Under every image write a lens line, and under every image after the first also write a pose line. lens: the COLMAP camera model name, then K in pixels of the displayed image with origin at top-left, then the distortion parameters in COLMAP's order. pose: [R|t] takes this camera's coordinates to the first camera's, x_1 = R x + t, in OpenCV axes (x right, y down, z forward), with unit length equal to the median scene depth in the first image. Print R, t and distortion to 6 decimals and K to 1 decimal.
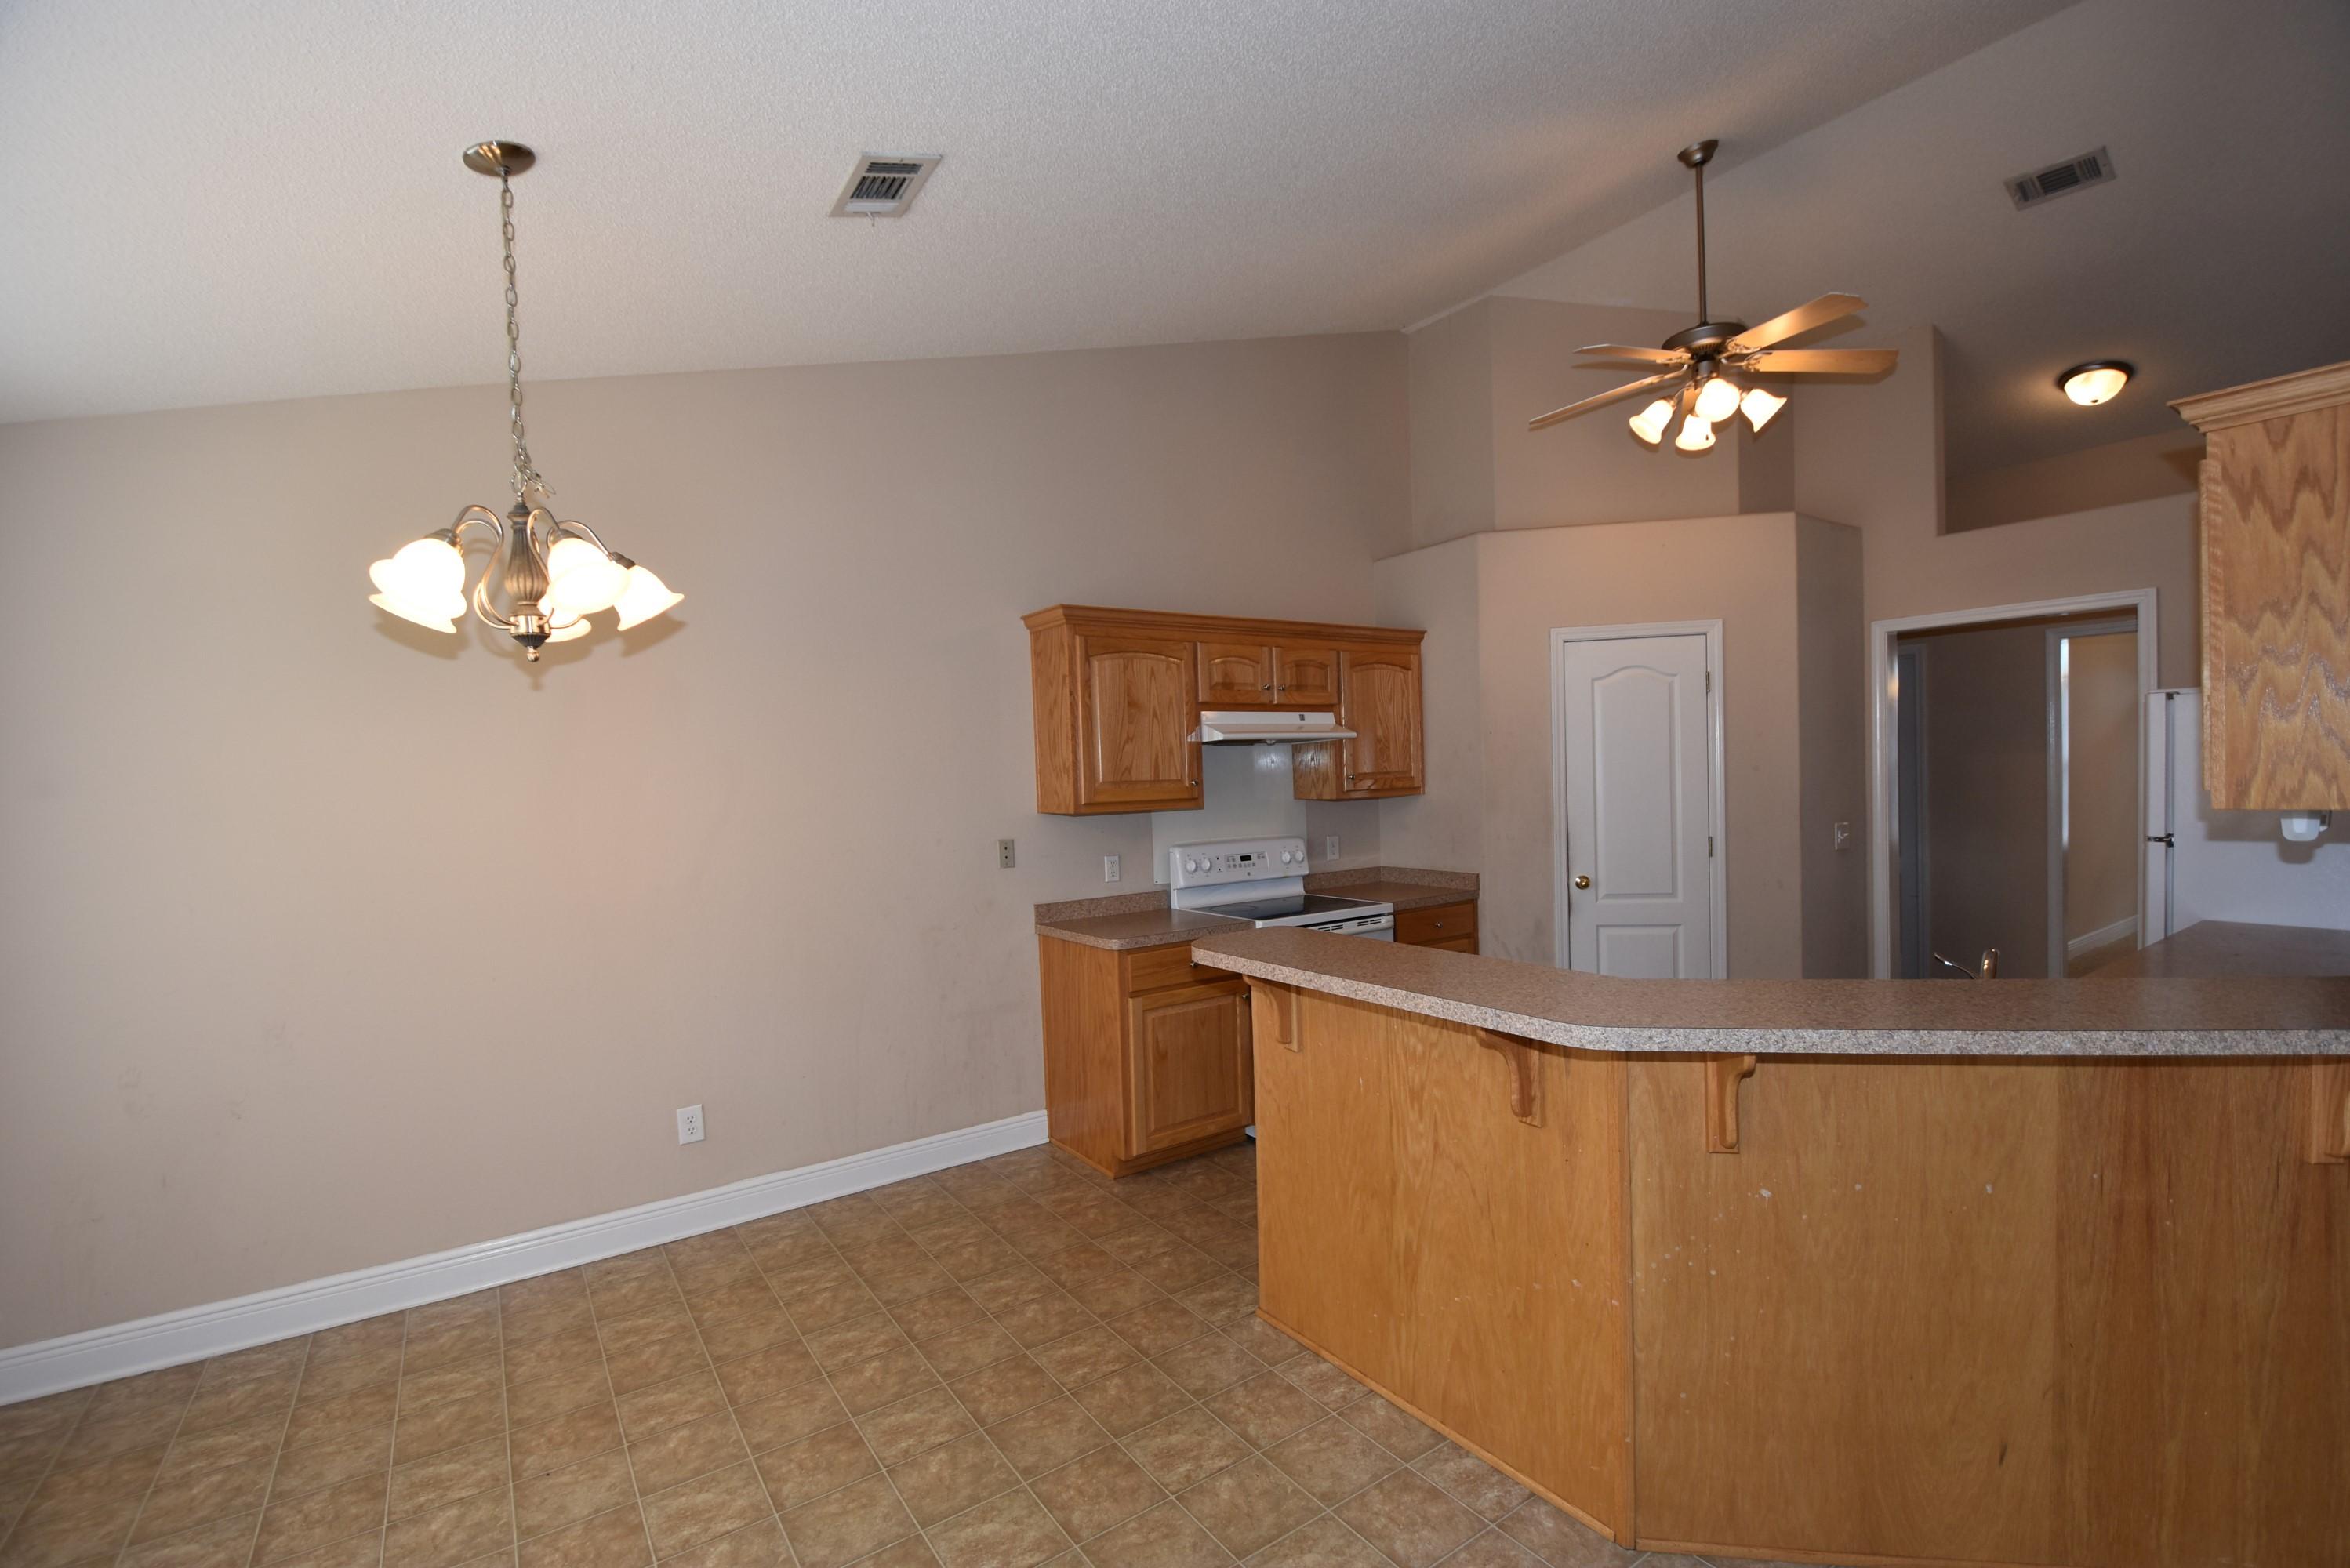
lens RADIAL K [[1059.5, 0, 1188.3], [0, 1059.5, 812.3], [0, 0, 1]] dist [0.035507, -0.033551]
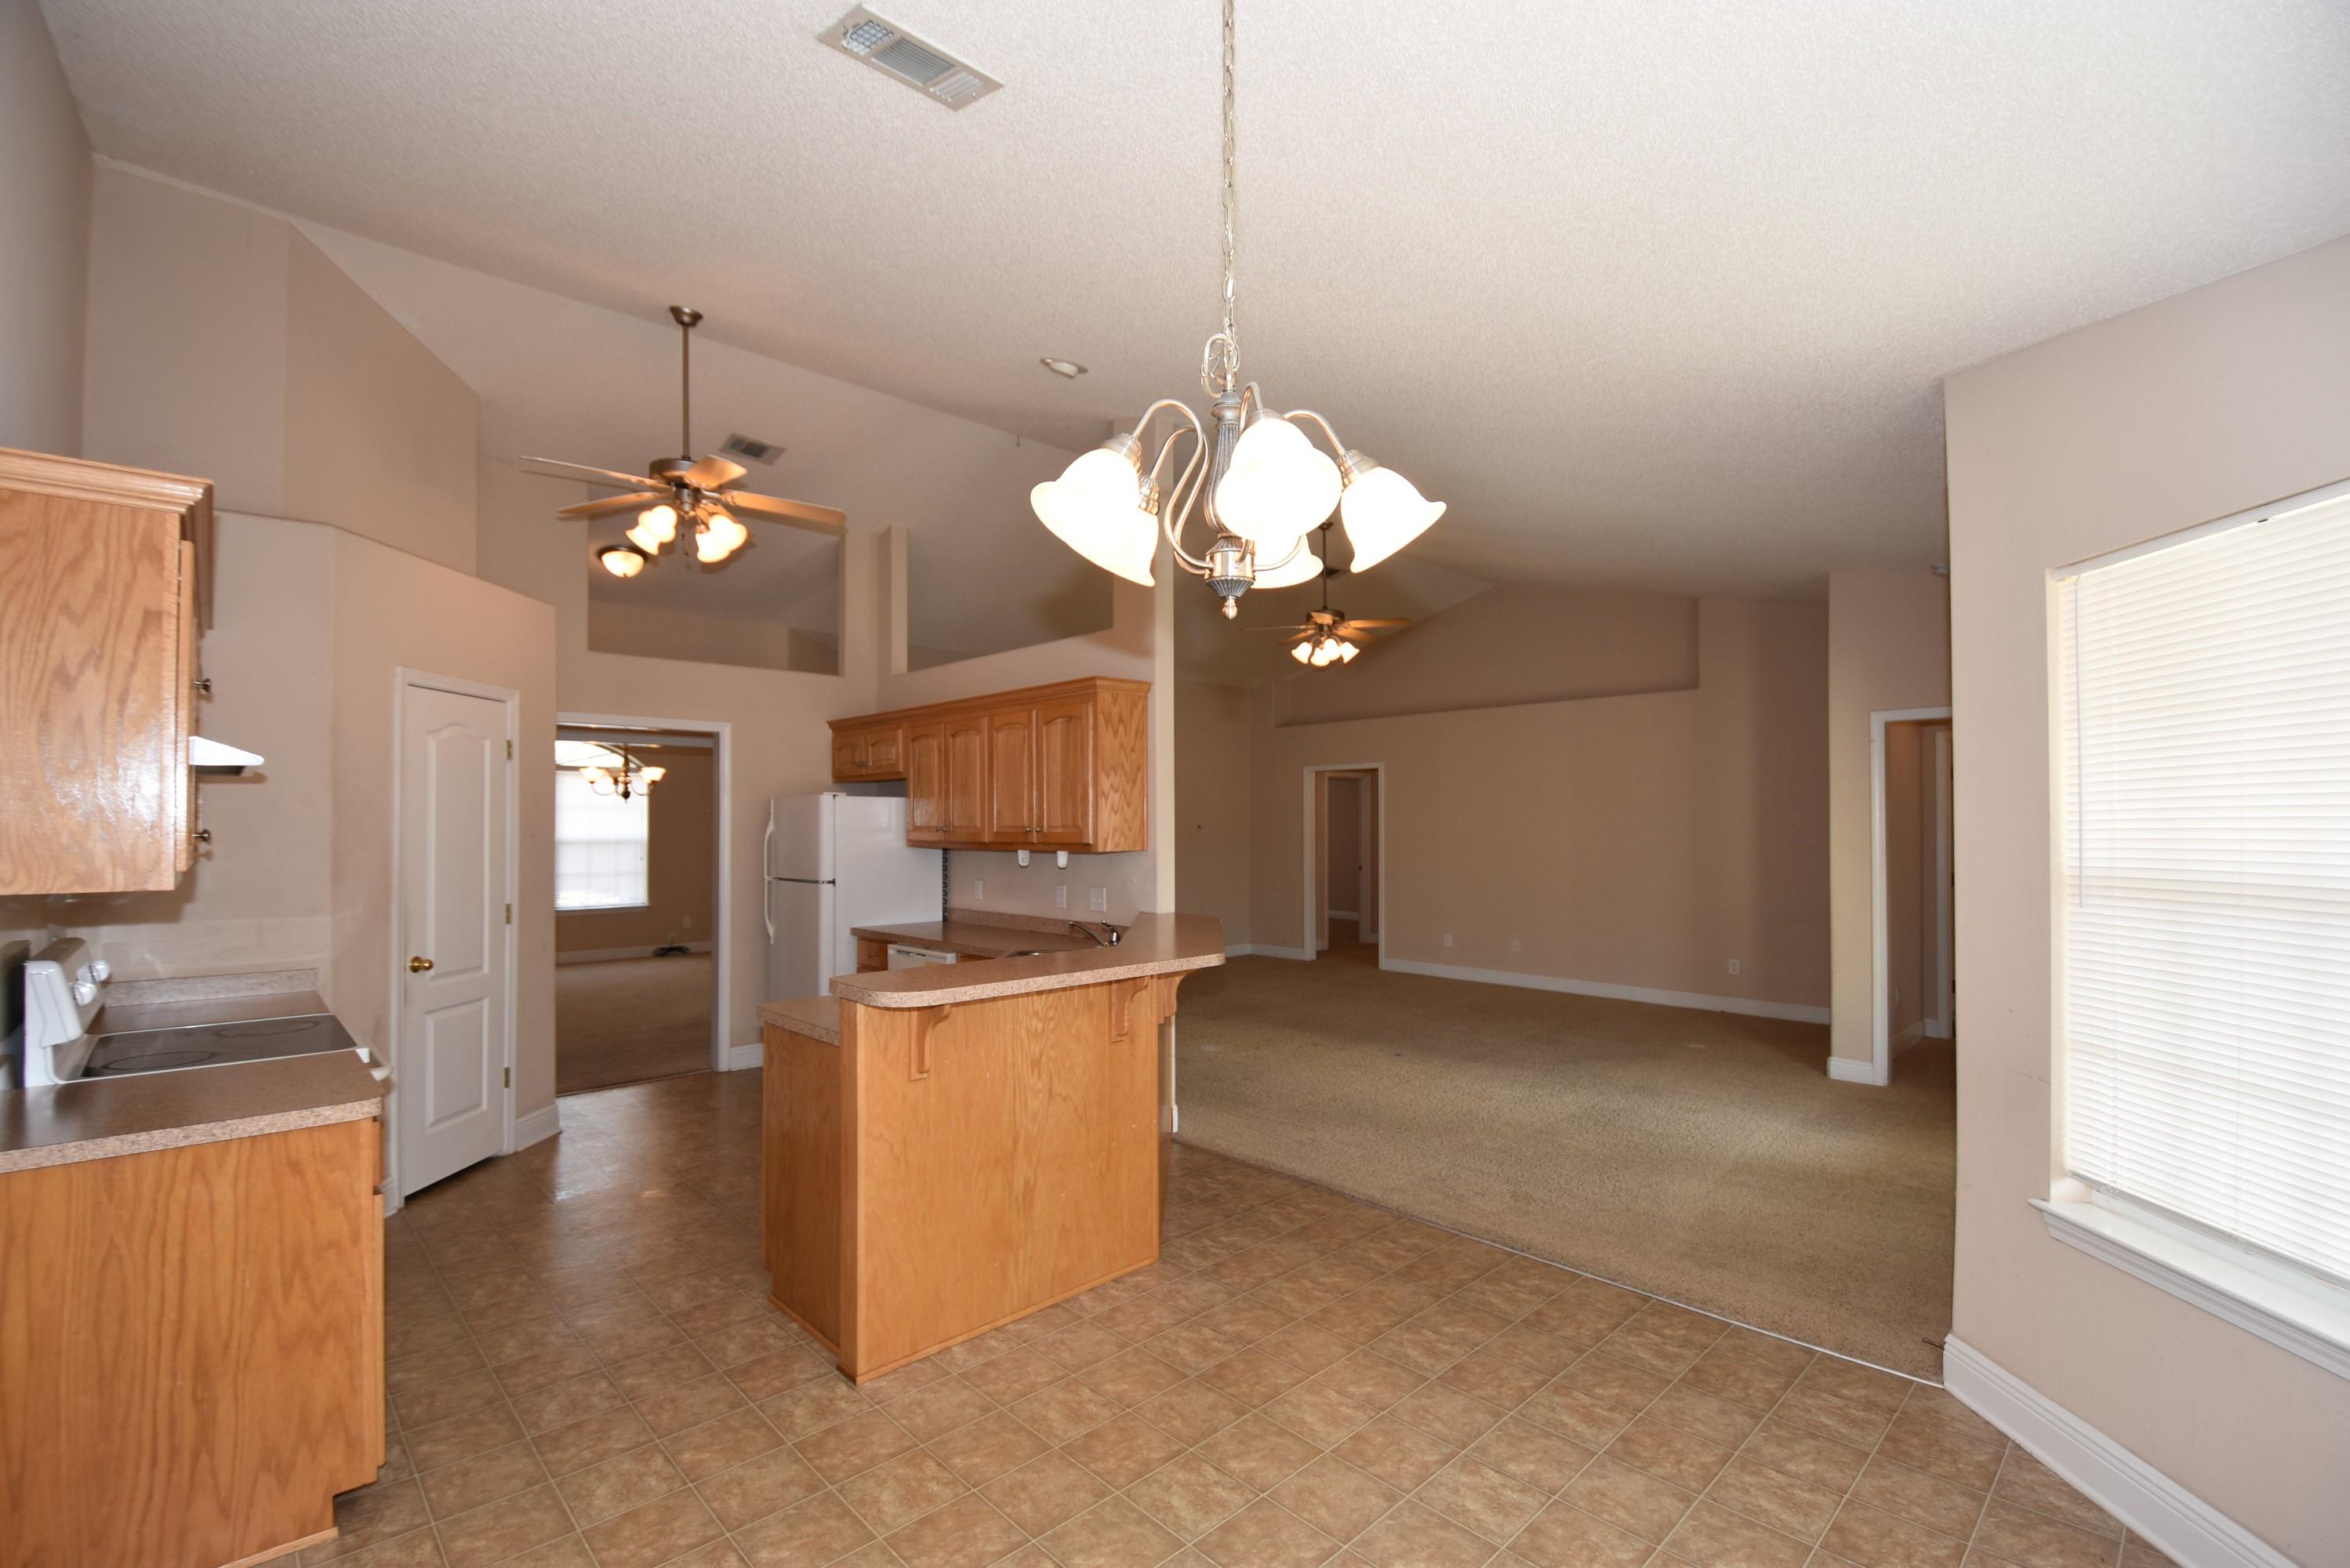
lens RADIAL K [[1059.5, 0, 1188.3], [0, 1059.5, 812.3], [0, 0, 1]] dist [0.035507, -0.033551]
pose [[-0.182580, 0.046606, 0.982086, -1.102461], [0.044386, 0.998248, -0.039121, 0.009060], [-0.982189, 0.036448, -0.184328, 0.994828]]
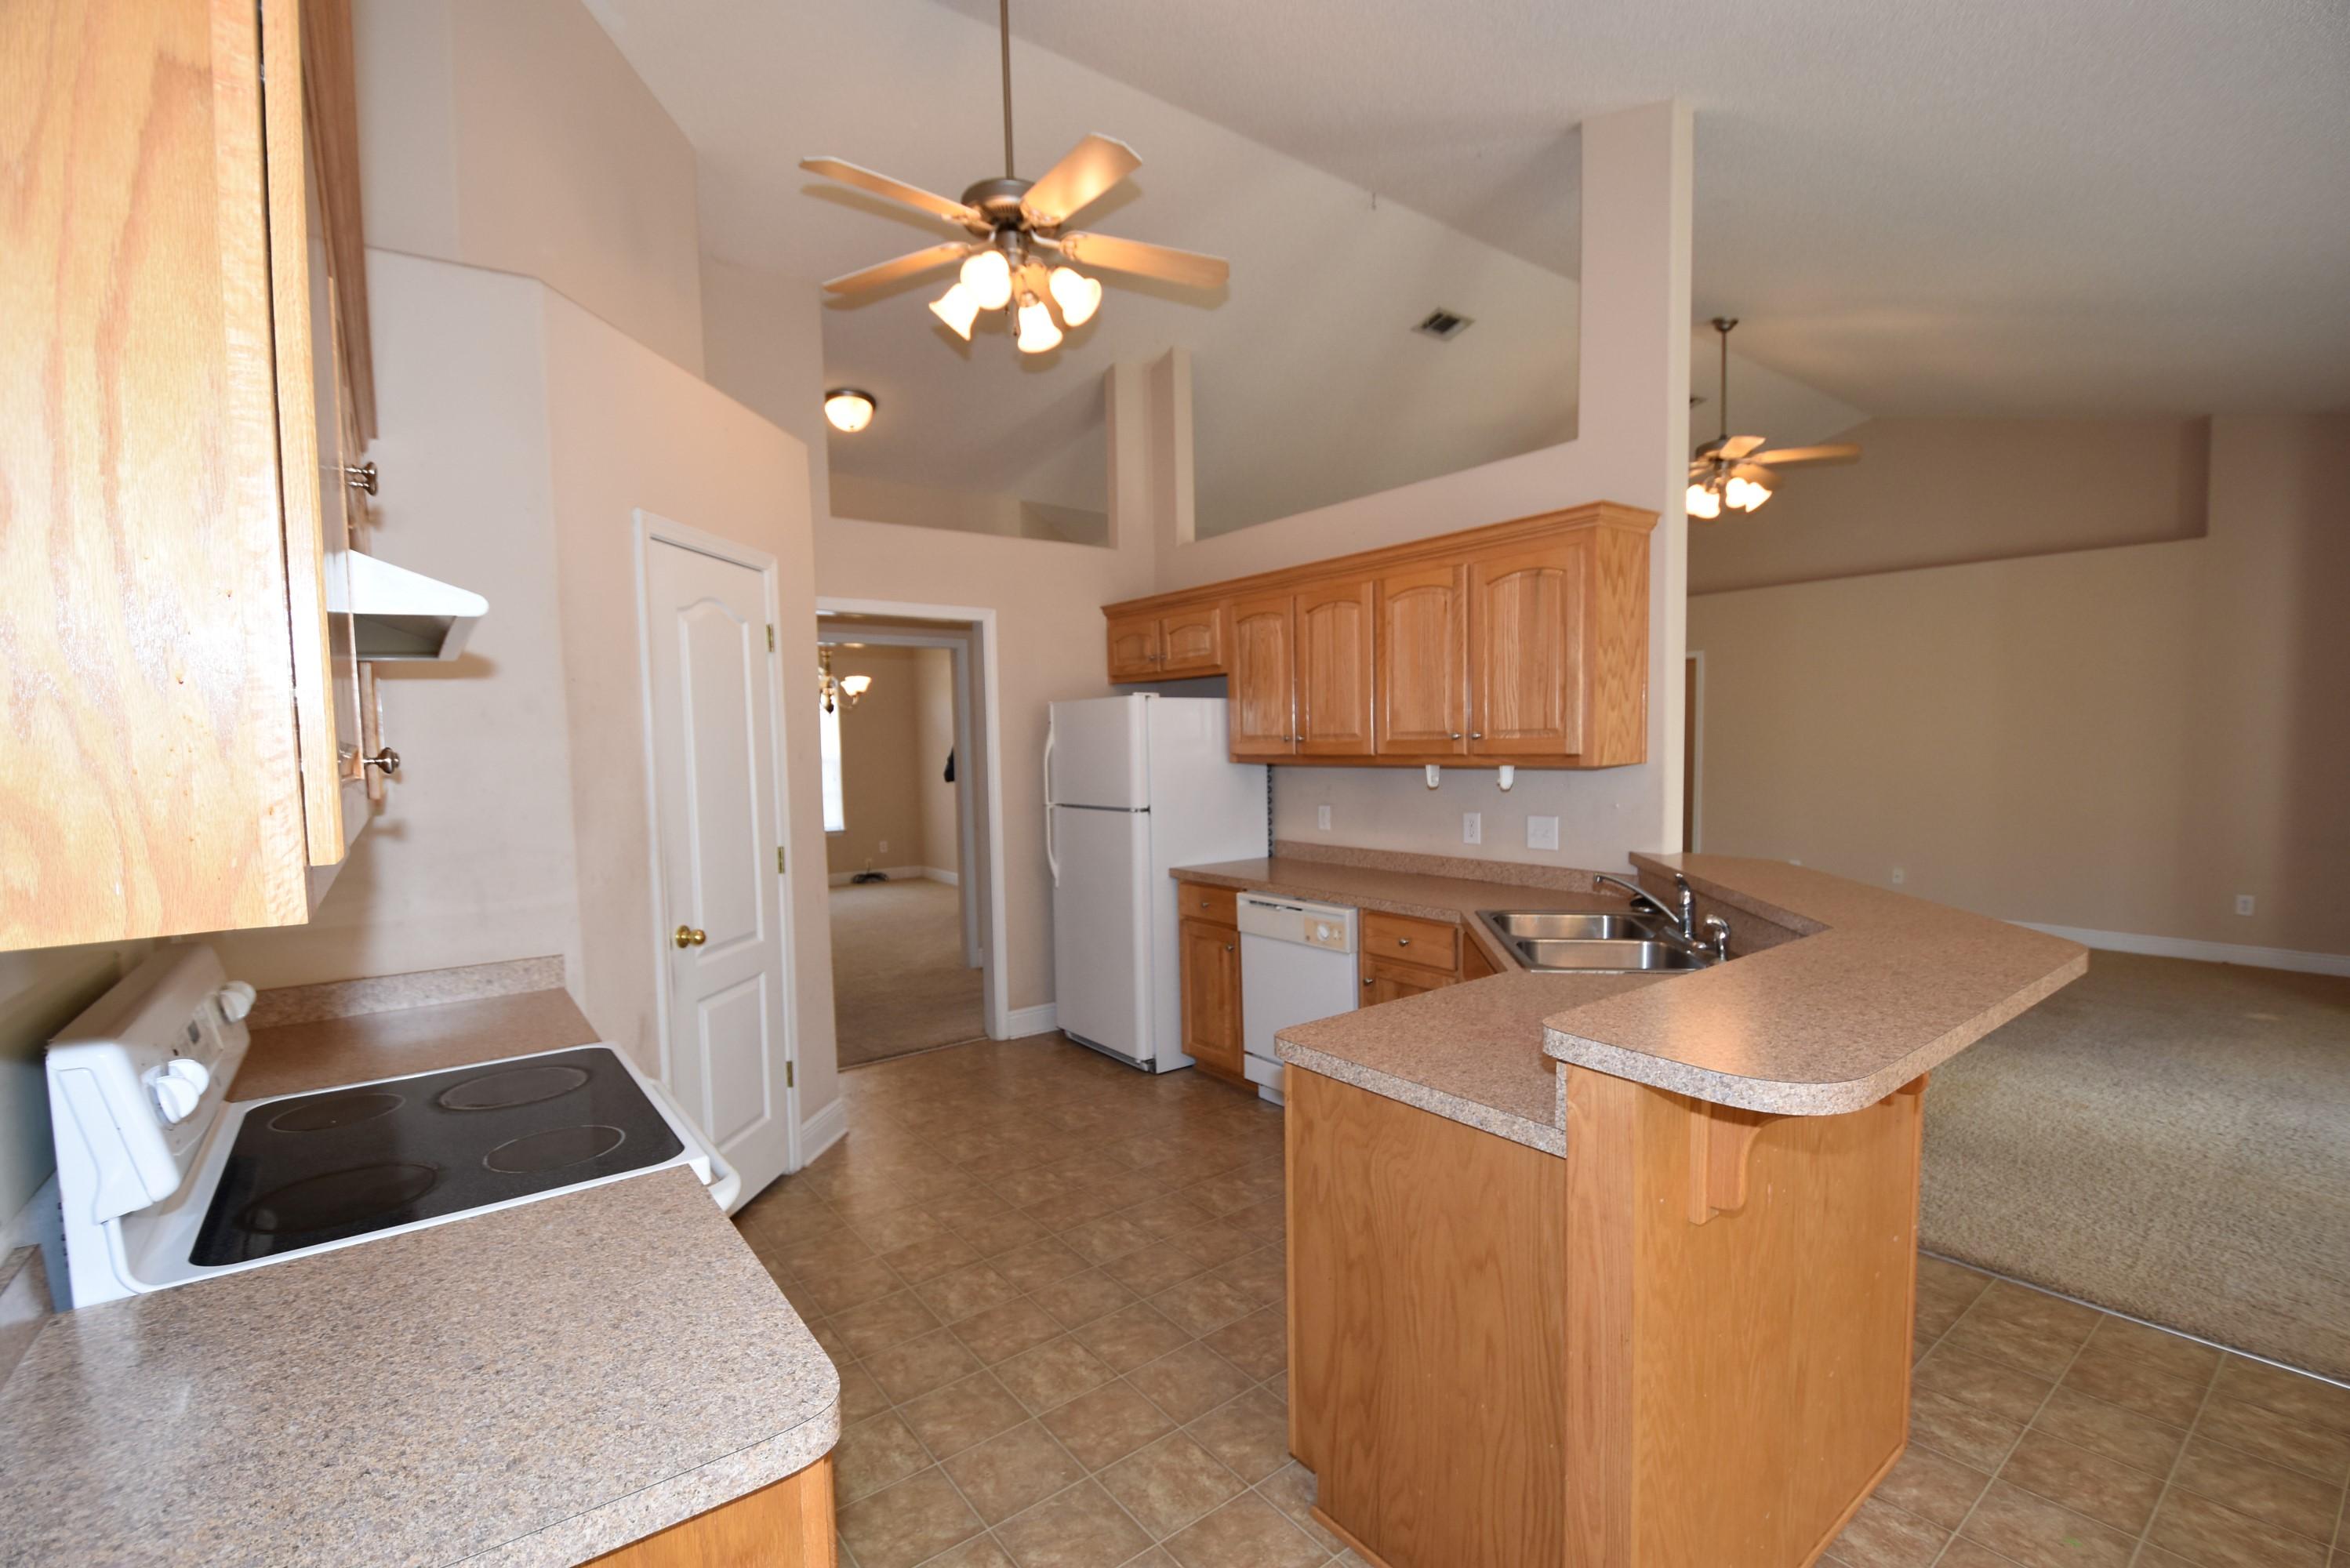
lens RADIAL K [[1034.9, 0, 1182.2], [0, 1034.9, 806.0], [0, 0, 1]] dist [0.031014, -0.023948]
pose [[-0.086086, -0.028835, 0.995870, -0.456189], [0.058056, 0.997737, 0.033907, -0.023537], [-0.994595, 0.060735, -0.084217, 1.399172]]
